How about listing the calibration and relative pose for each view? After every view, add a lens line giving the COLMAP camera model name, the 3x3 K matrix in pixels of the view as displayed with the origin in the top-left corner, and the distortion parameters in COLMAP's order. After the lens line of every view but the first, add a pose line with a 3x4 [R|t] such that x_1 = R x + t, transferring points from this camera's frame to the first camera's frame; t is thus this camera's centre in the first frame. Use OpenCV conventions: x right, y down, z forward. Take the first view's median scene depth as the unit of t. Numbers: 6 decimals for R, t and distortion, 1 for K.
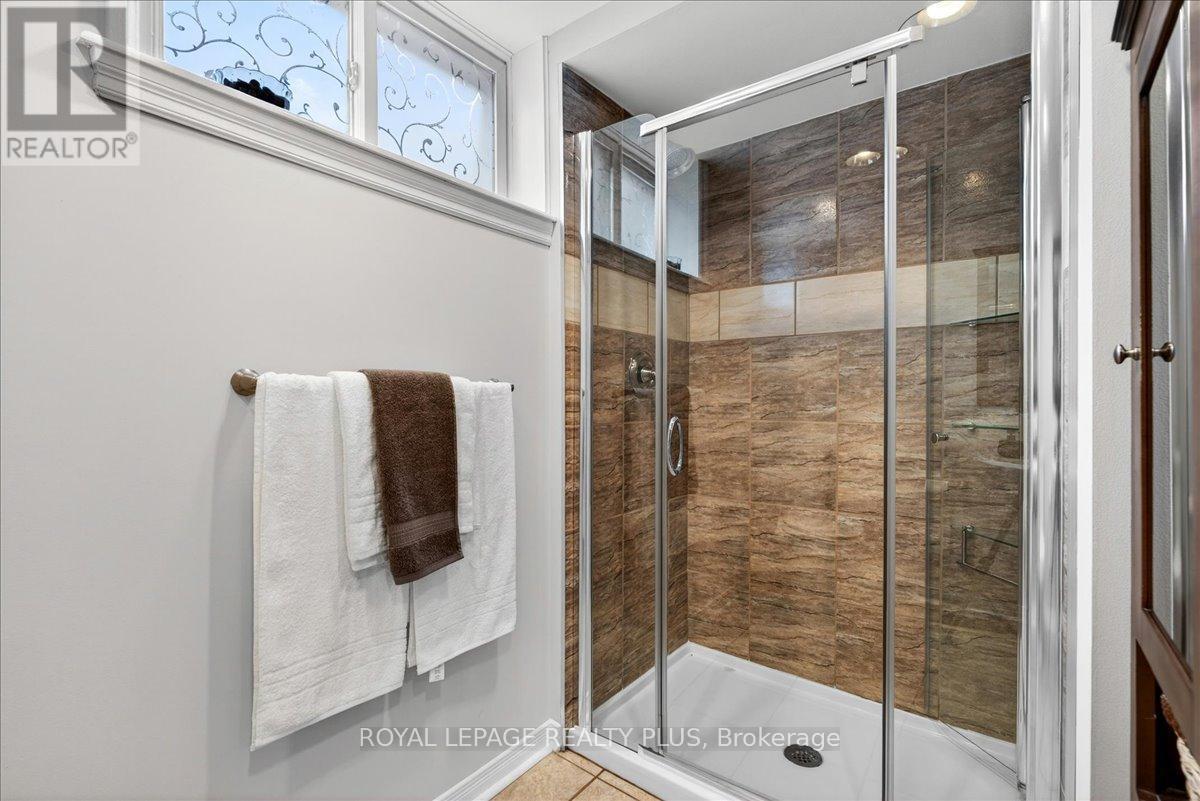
lens RADIAL K [[545.7, 0, 603.2], [0, 545.7, 401.5], [0, 0, 1]] dist [0.000872, 0.000354]
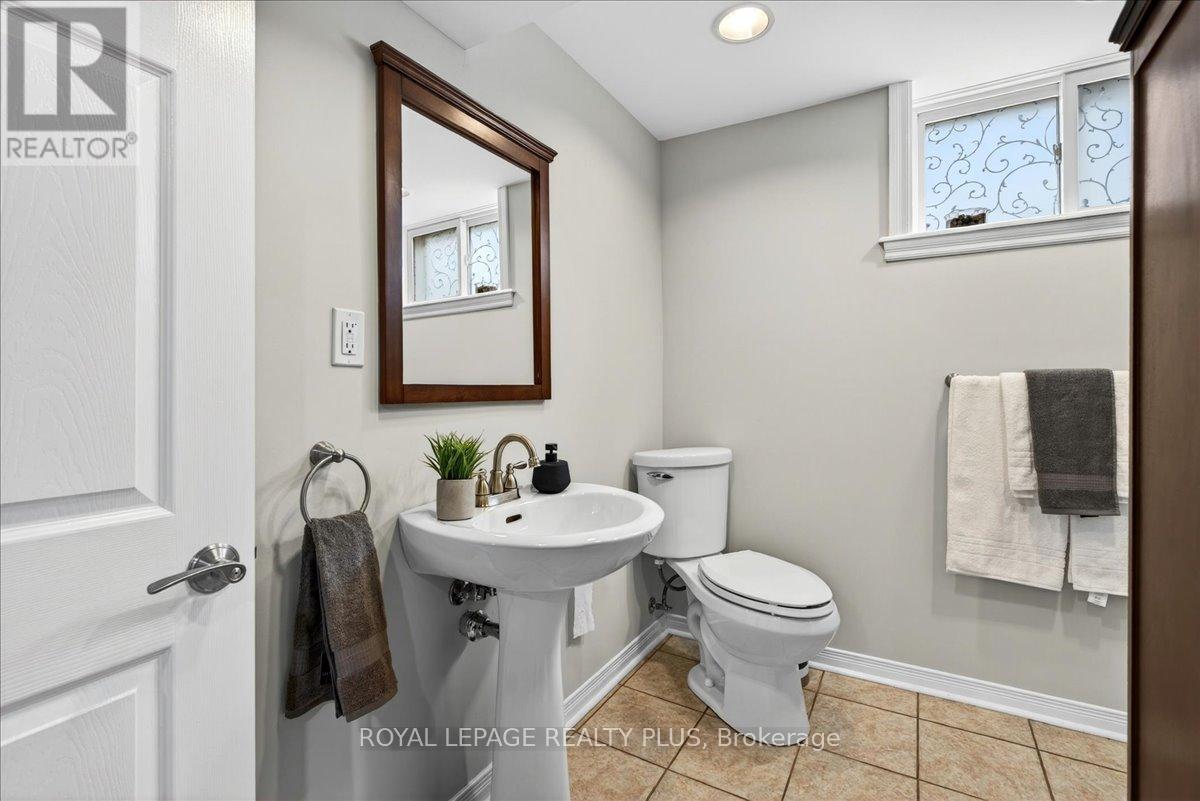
lens RADIAL K [[545.7, 0, 601.4], [0, 545.7, 393.7], [0, 0, 1]] dist [0.000872, 0.000354]
pose [[0.123694, 0.003896, -0.992313, 0.963981], [-0.000966, 0.999992, 0.003806, 0.002921], [0.992320, 0.000488, 0.123696, -0.390533]]
